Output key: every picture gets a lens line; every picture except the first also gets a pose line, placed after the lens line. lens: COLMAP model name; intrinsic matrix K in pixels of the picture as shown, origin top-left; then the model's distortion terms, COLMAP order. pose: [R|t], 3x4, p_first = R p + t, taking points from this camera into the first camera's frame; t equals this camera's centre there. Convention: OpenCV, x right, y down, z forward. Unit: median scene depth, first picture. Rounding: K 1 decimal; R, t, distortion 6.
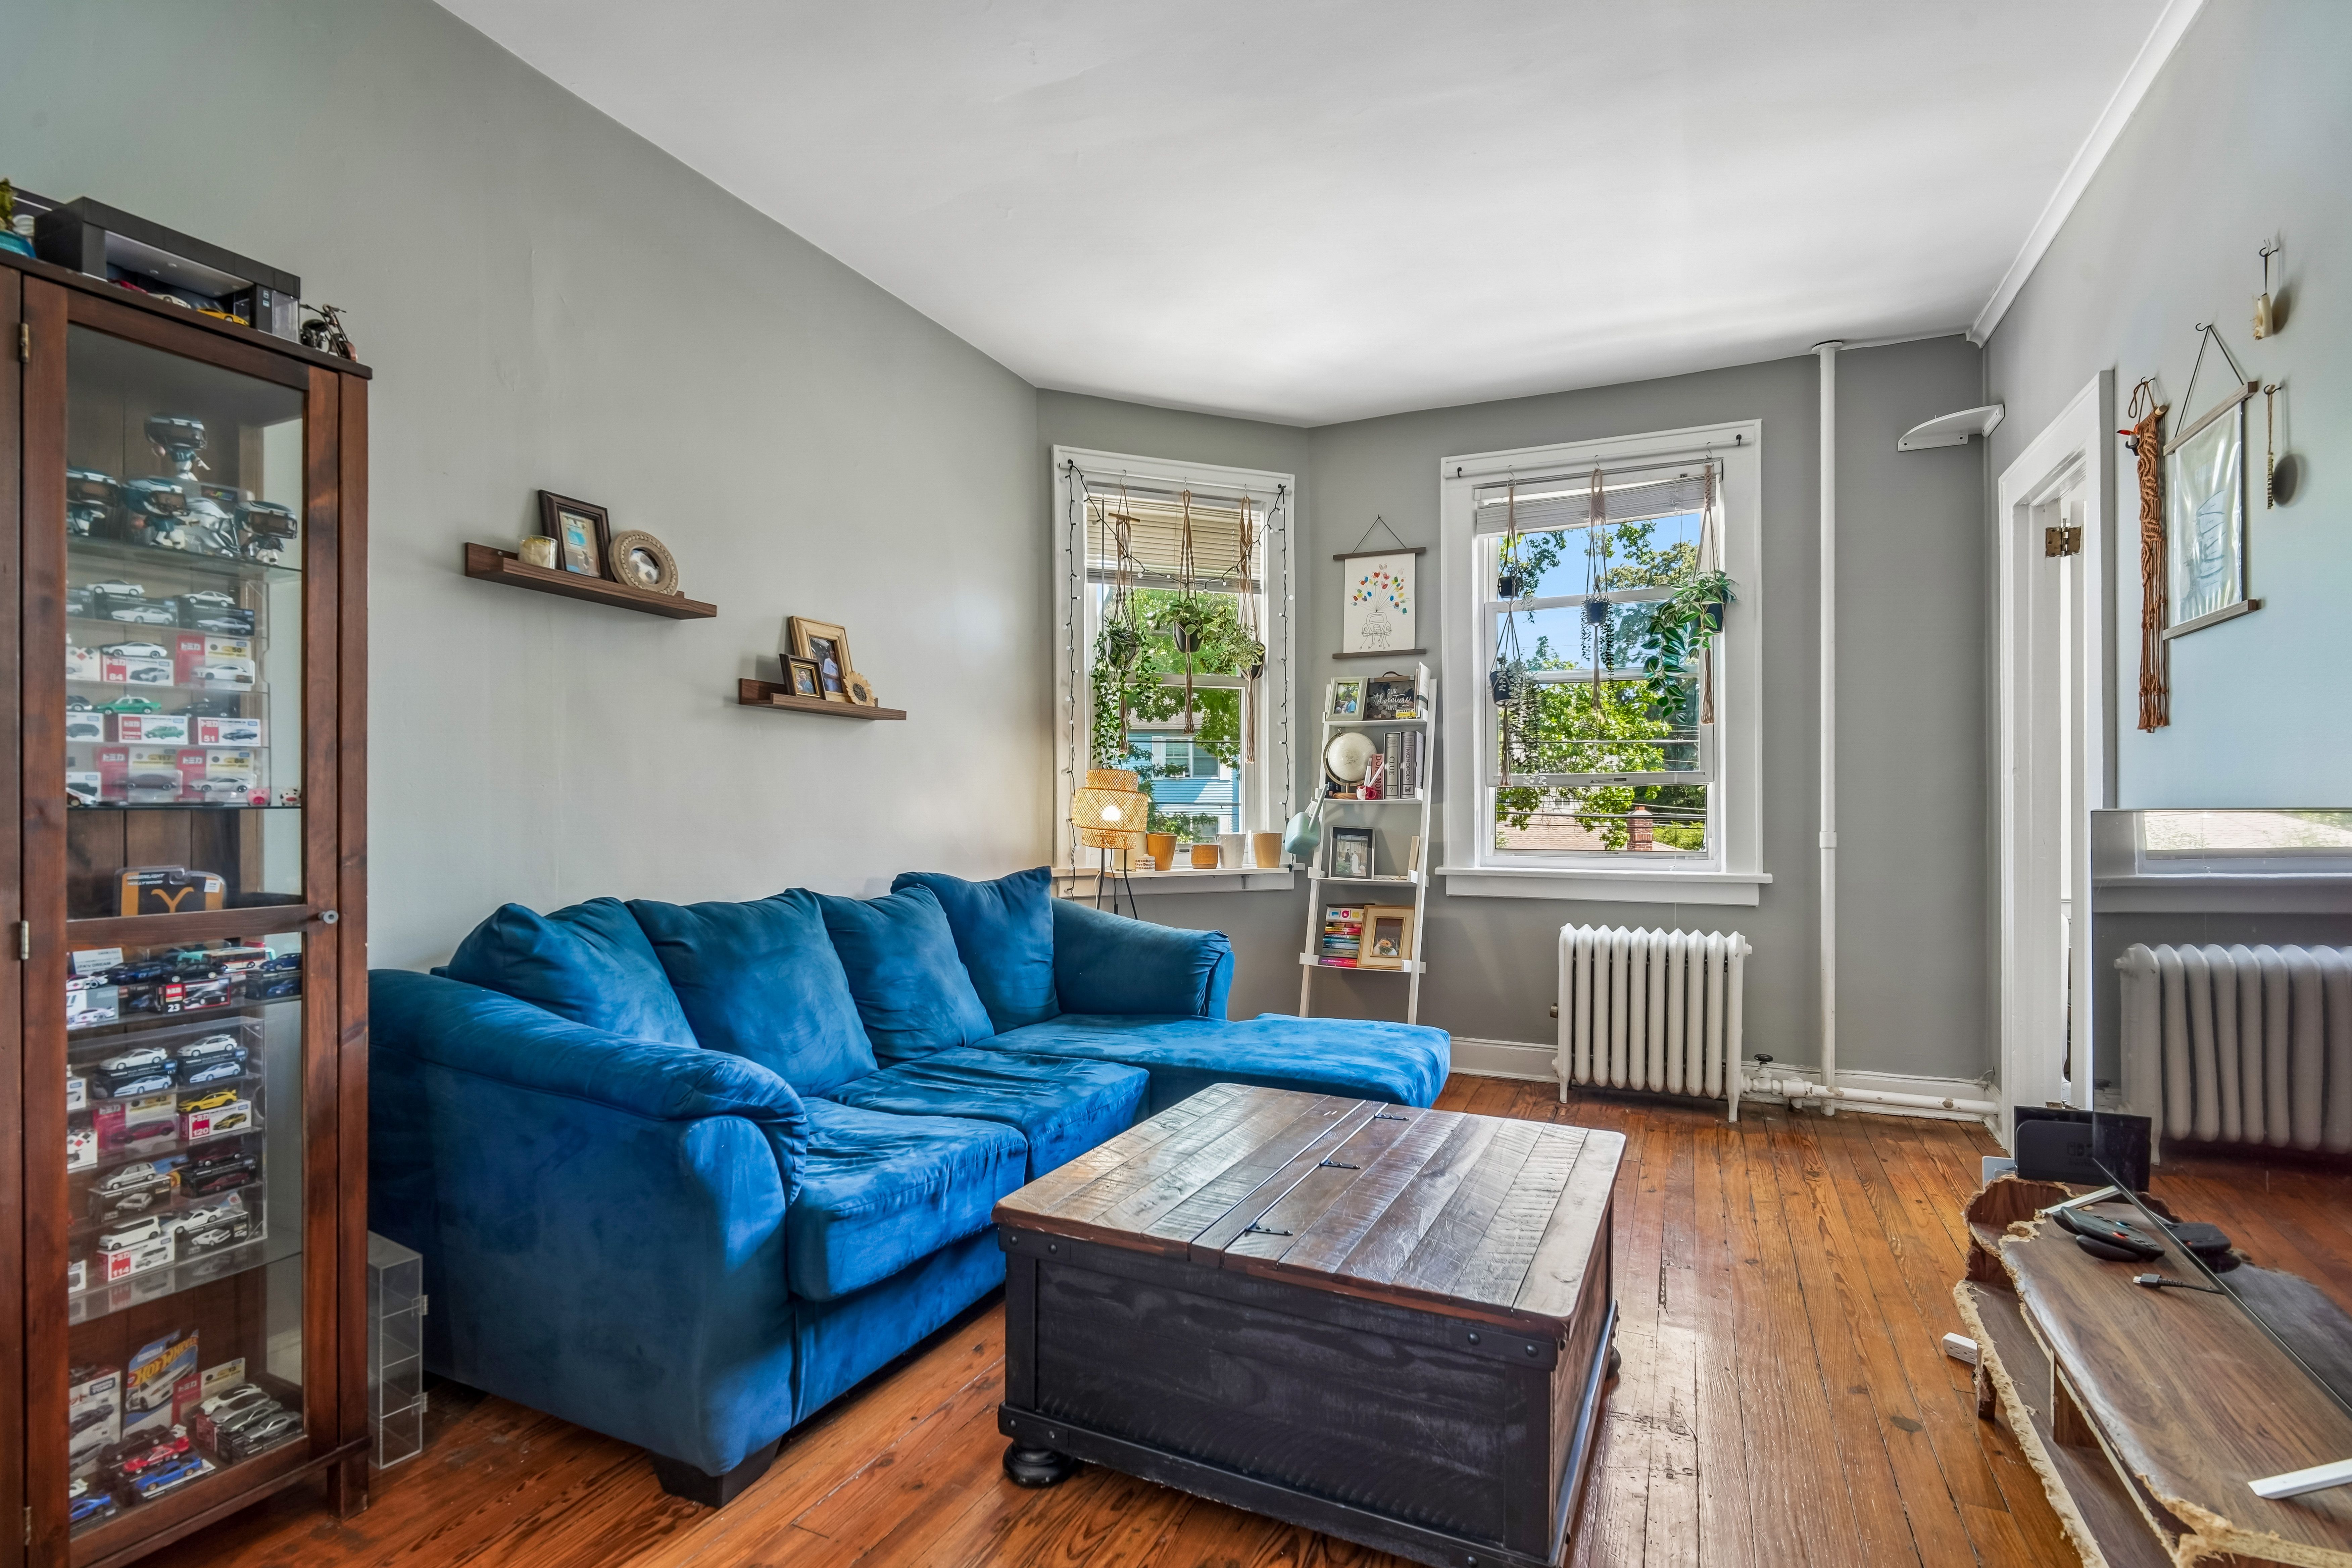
lens RADIAL K [[1107.9, 0, 1196.7], [0, 1107.9, 825.9], [0, 0, 1]] dist [0.009481, -0.009089]
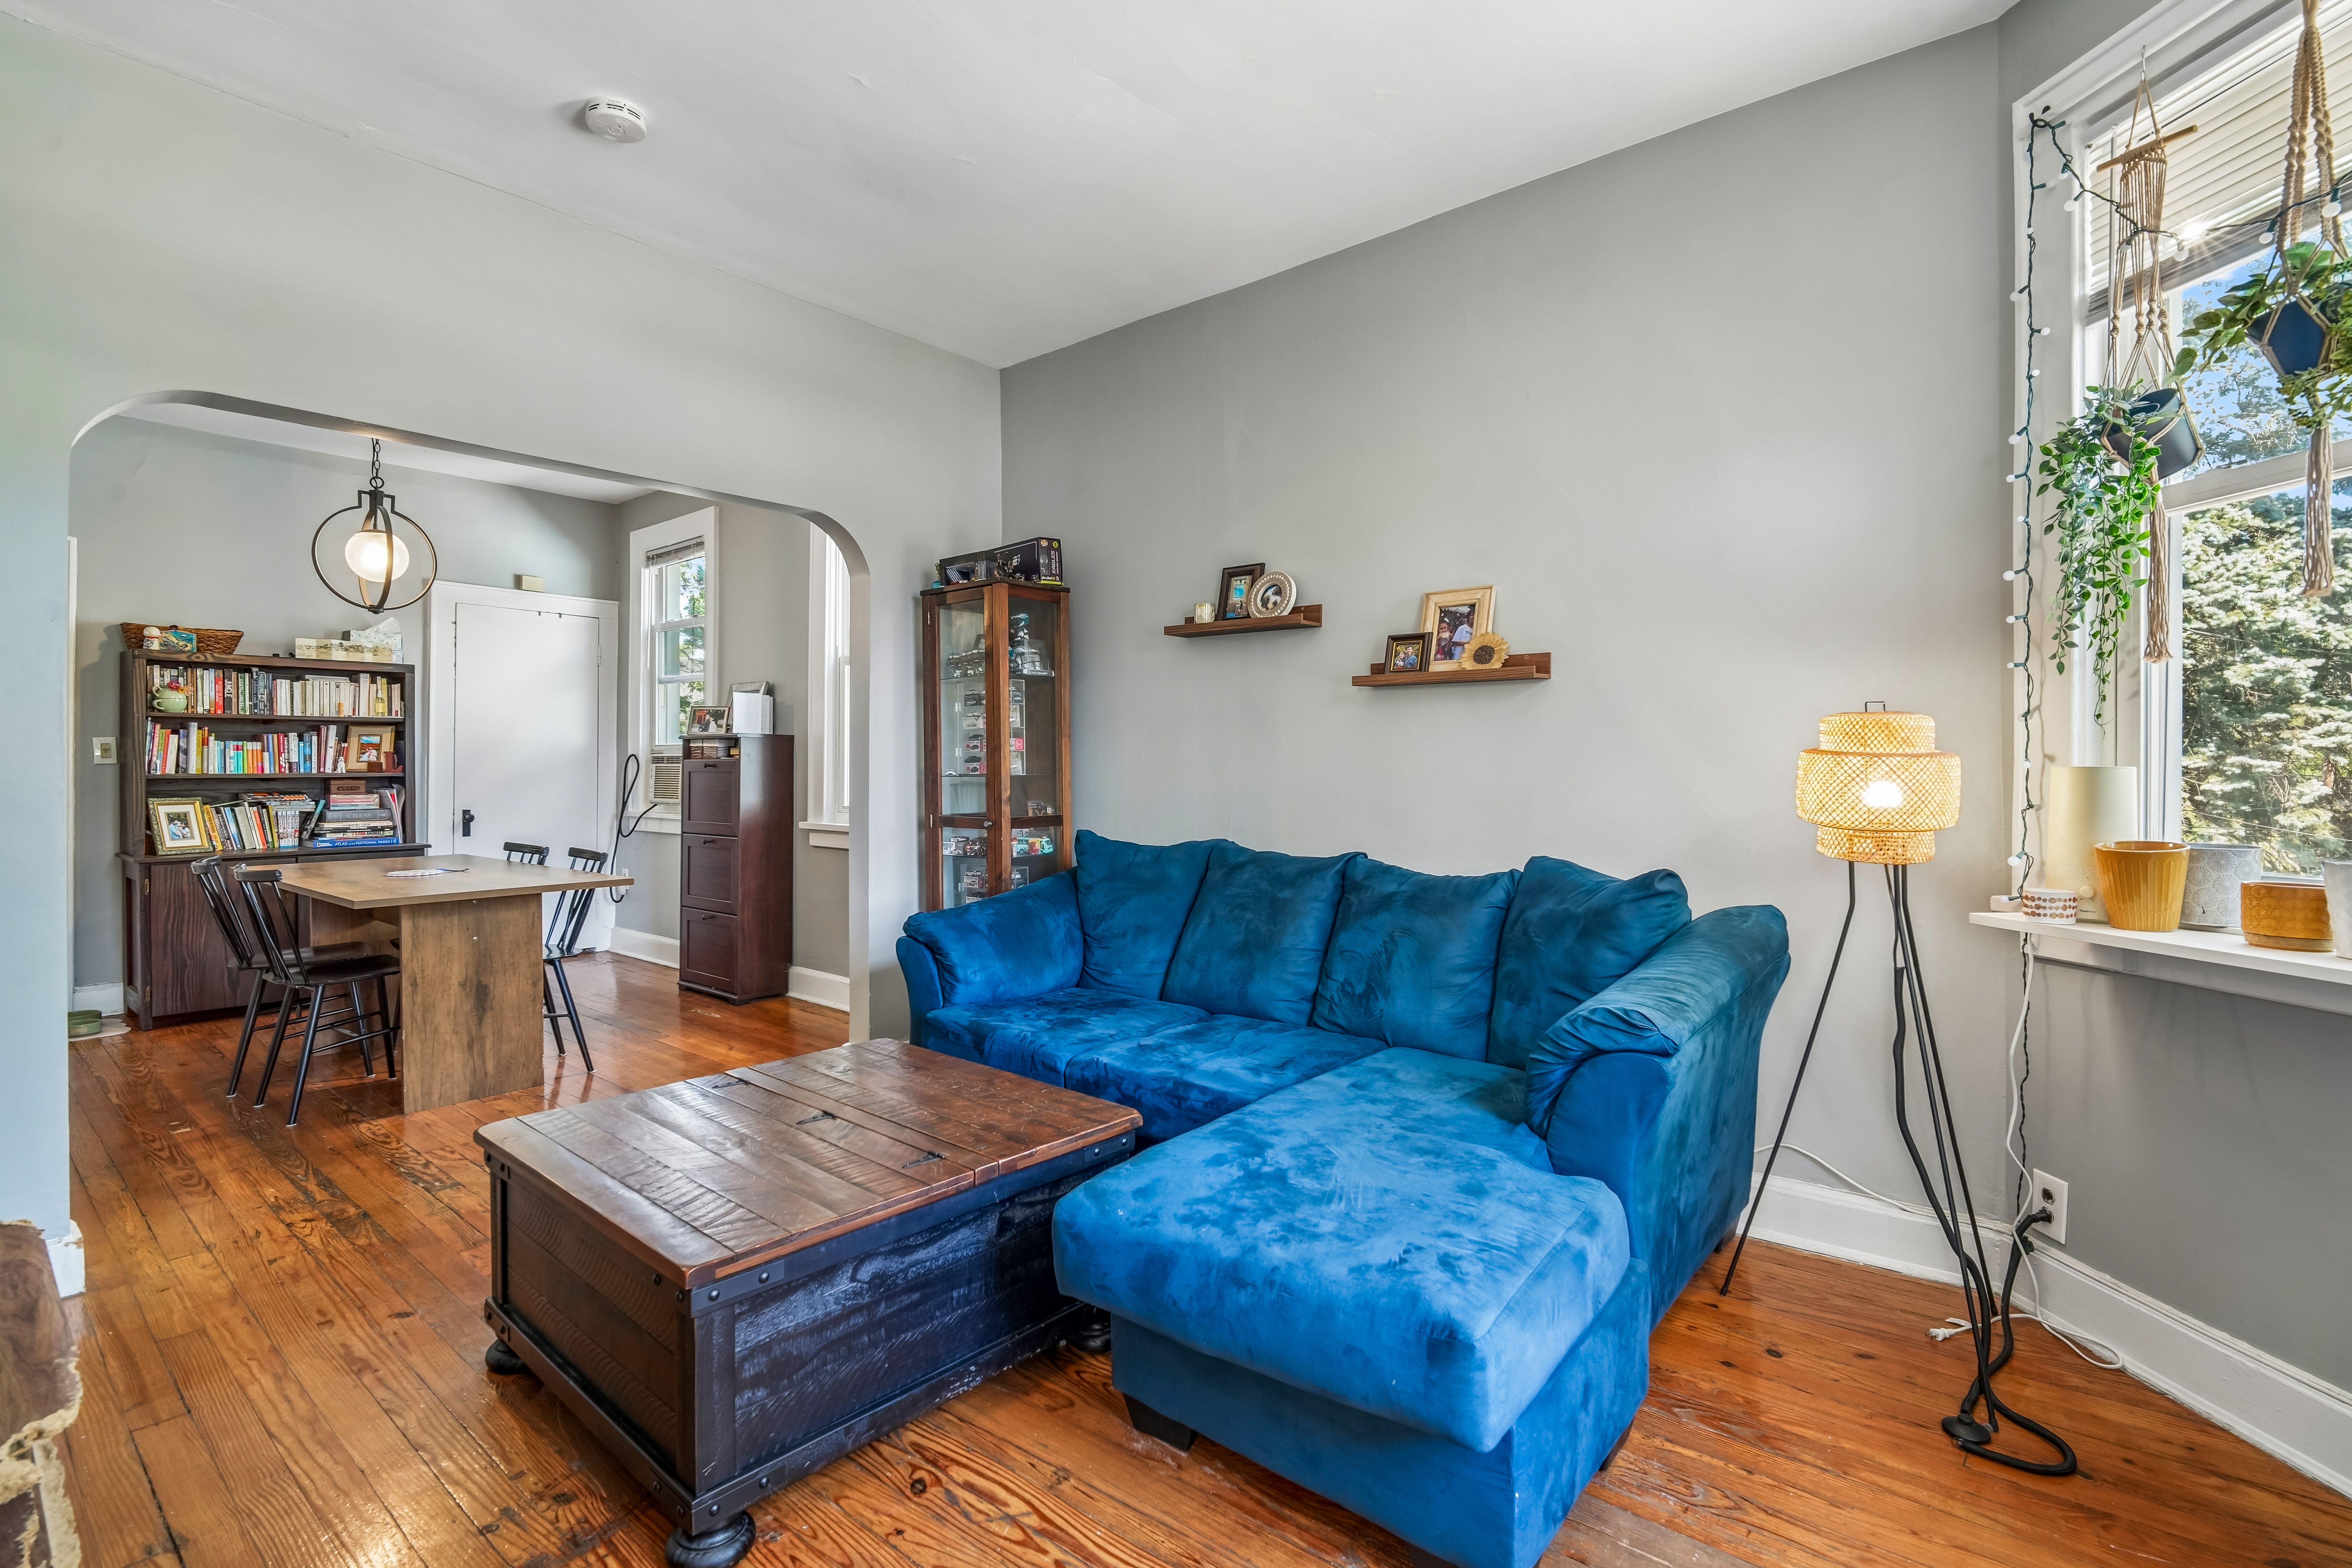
lens RADIAL K [[1107.9, 0, 1171.4], [0, 1107.9, 772.0], [0, 0, 1]] dist [0.009481, -0.009089]
pose [[-0.284230, 0.002002, -0.958754, 0.491919], [-0.018196, 0.999806, 0.007482, -0.018276], [0.958583, 0.019572, -0.284139, 0.759400]]
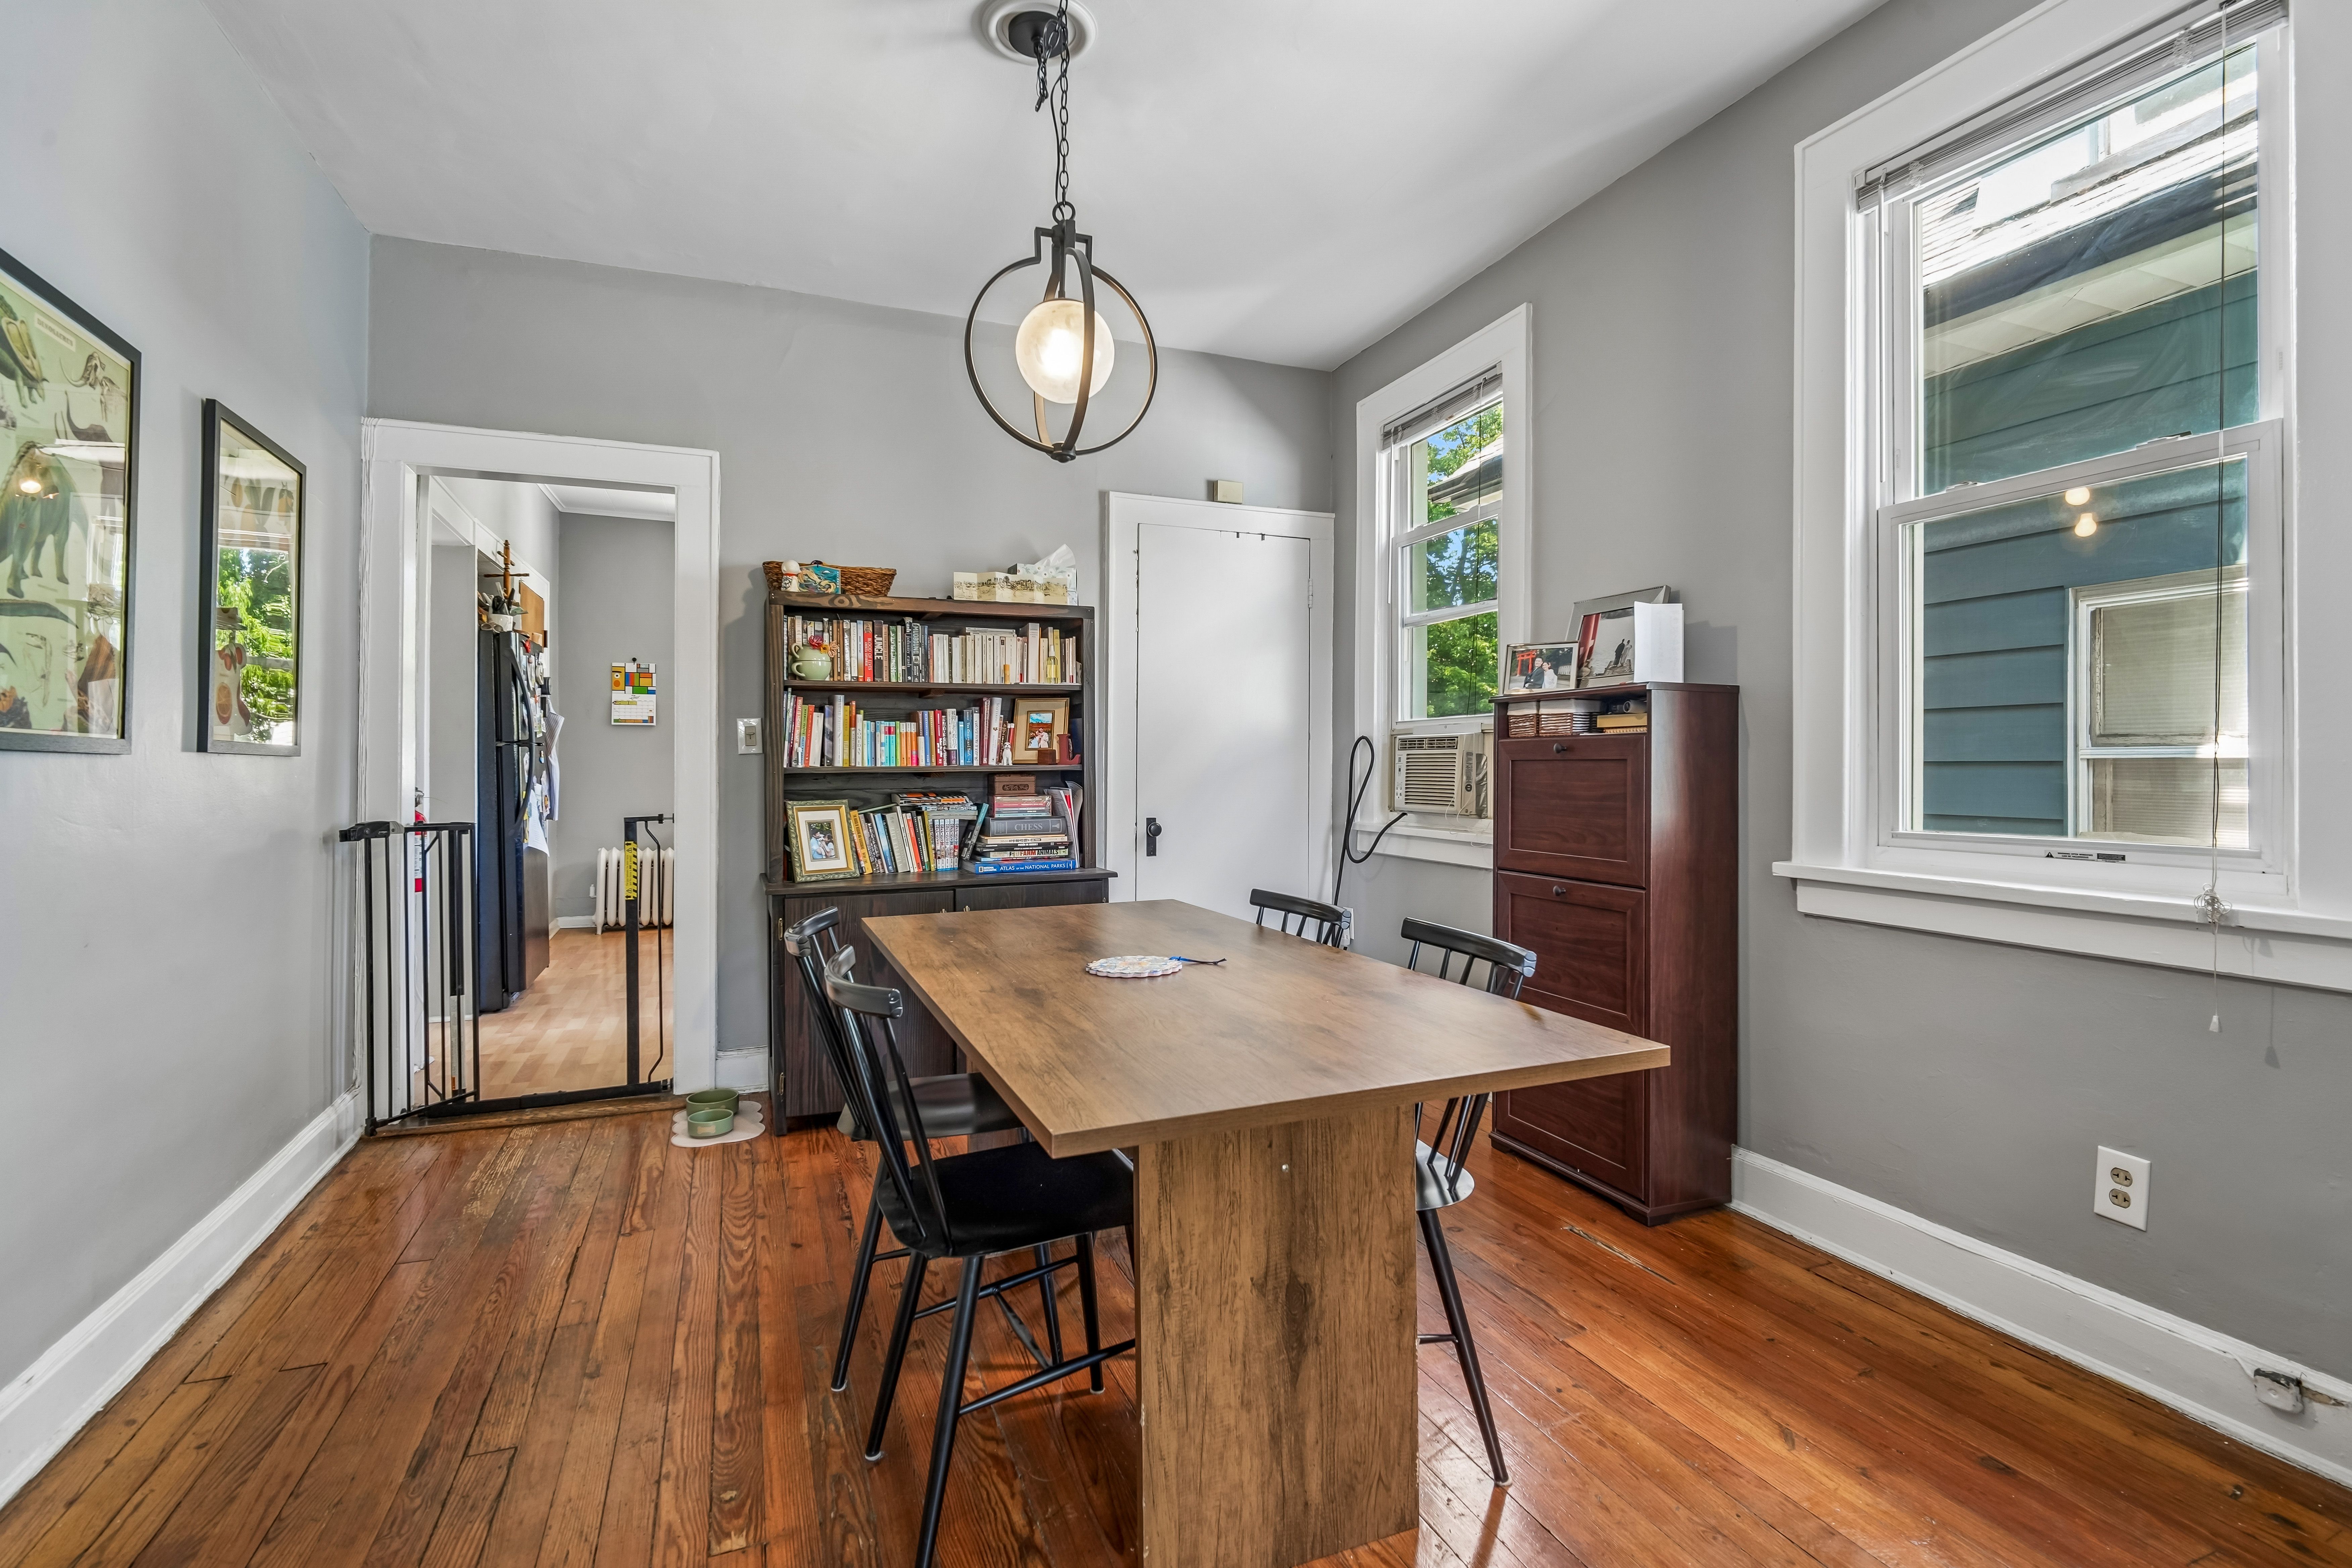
lens RADIAL K [[1107.9, 0, 1181.6], [0, 1107.9, 759.3], [0, 0, 1]] dist [0.009481, -0.009089]
pose [[-0.695910, -0.001329, -0.718128, 0.088151], [-0.009364, 0.999930, 0.007223, -0.003040], [0.718068, 0.011751, -0.695874, 0.211887]]
